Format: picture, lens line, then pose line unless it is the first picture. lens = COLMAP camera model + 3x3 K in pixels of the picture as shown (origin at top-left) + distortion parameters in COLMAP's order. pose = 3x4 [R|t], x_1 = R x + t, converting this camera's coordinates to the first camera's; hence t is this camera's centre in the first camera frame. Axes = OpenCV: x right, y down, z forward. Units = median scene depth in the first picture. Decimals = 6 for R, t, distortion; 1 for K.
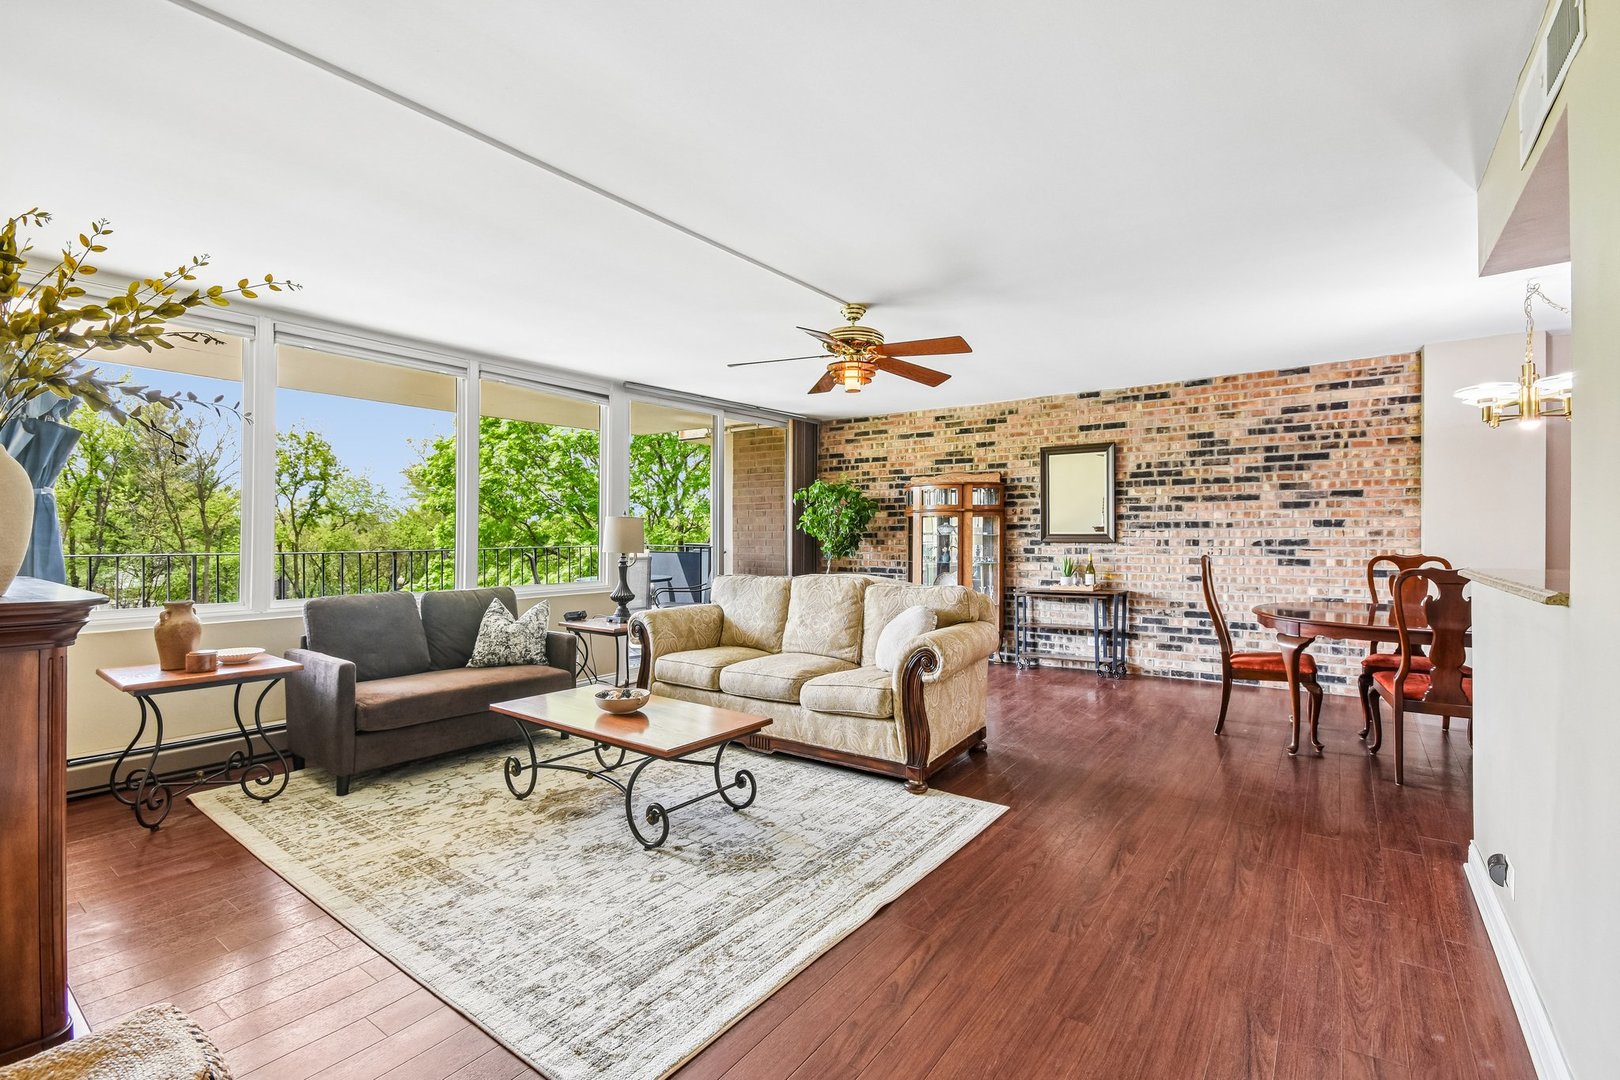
lens RADIAL K [[730.5, 0, 815.2], [0, 730.5, 542.5], [0, 0, 1]] dist [0.020015, -0.019006]
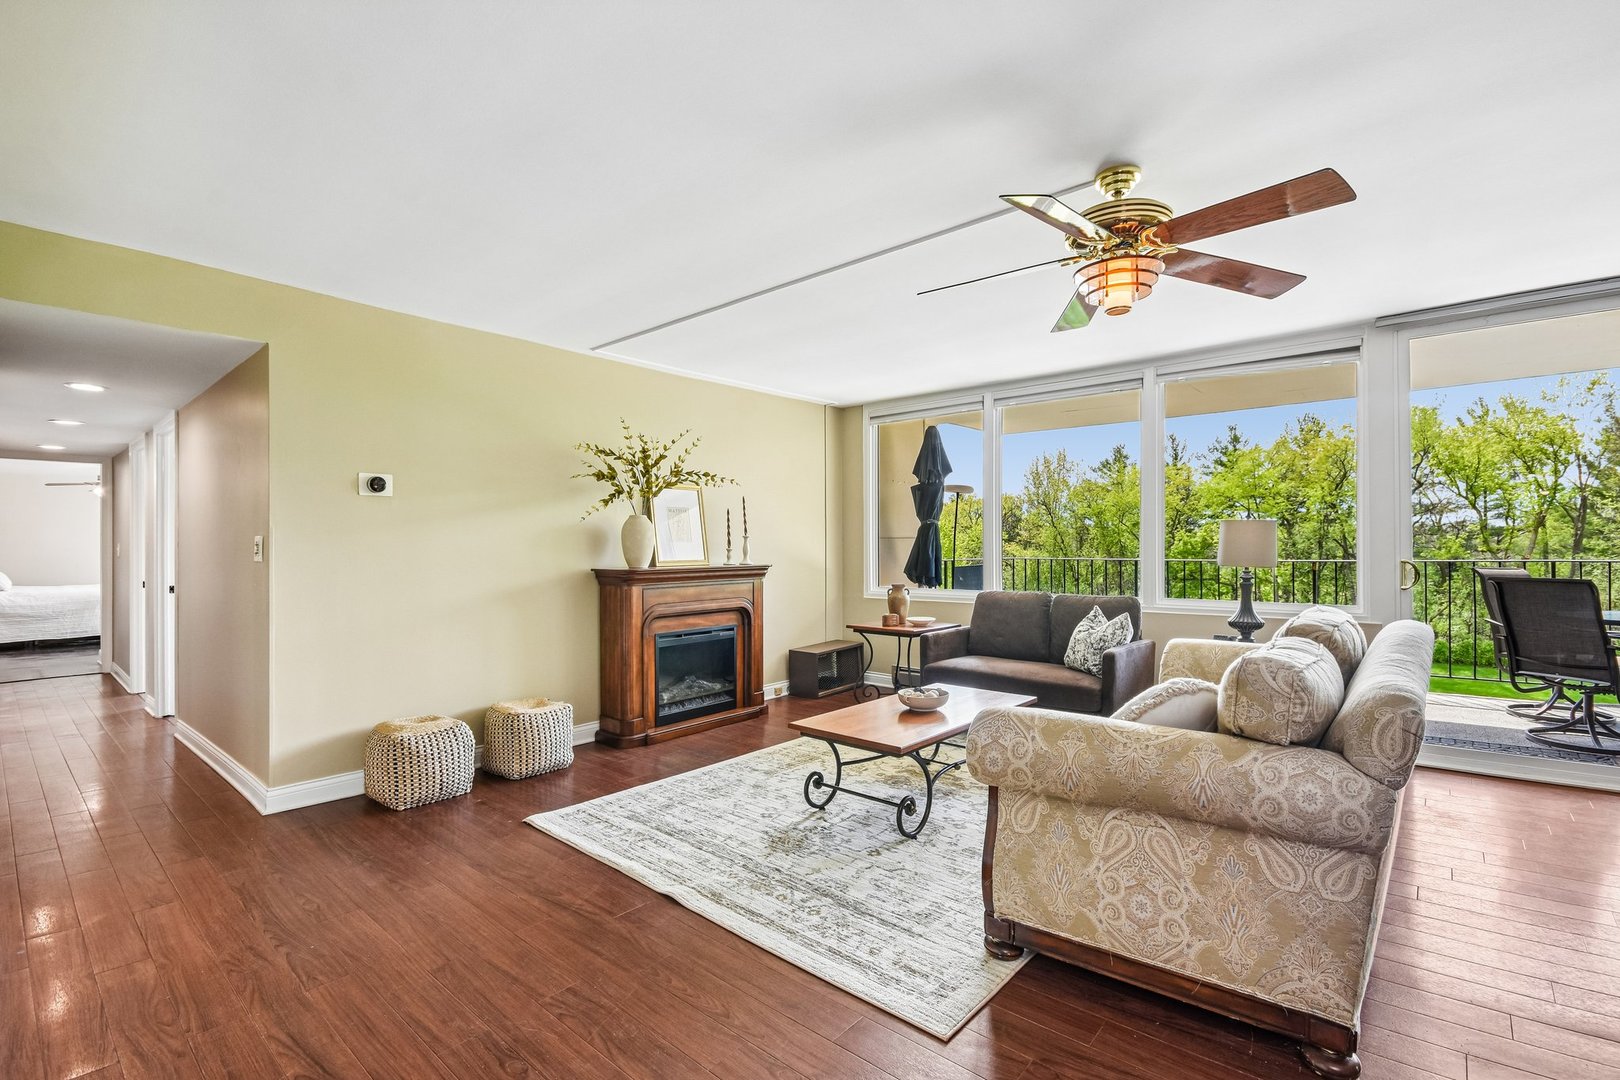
lens RADIAL K [[693.3, 0, 811.1], [0, 693.3, 547.5], [0, 0, 1]] dist [0.011330, -0.016180]
pose [[-0.080609, -0.003697, -0.996739, 0.451180], [-0.003066, 0.999989, -0.003461, -0.001968], [0.996741, 0.002777, -0.080620, 0.536854]]
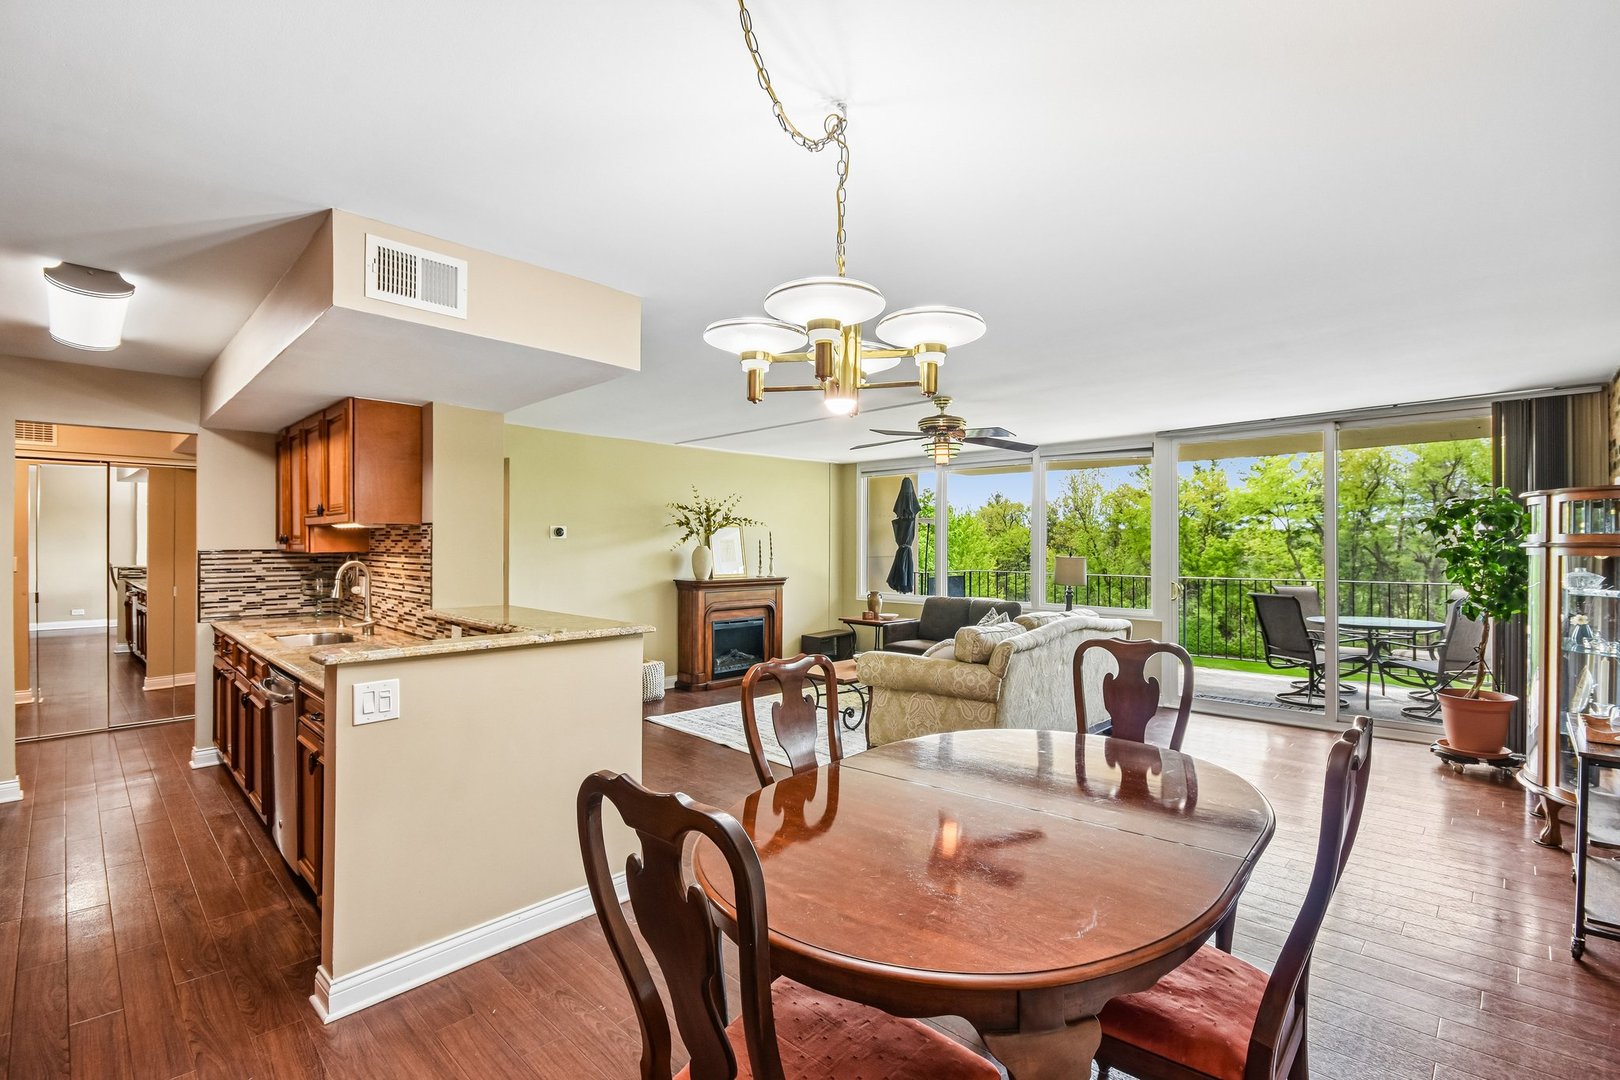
lens RADIAL K [[730.5, 0, 815.2], [0, 730.5, 542.5], [0, 0, 1]] dist [0.020015, -0.019006]
pose [[-0.137512, -0.006159, -0.990481, 0.939595], [-0.013269, 0.999902, -0.004375, -0.042824], [0.990411, 0.012541, -0.137580, 0.655042]]
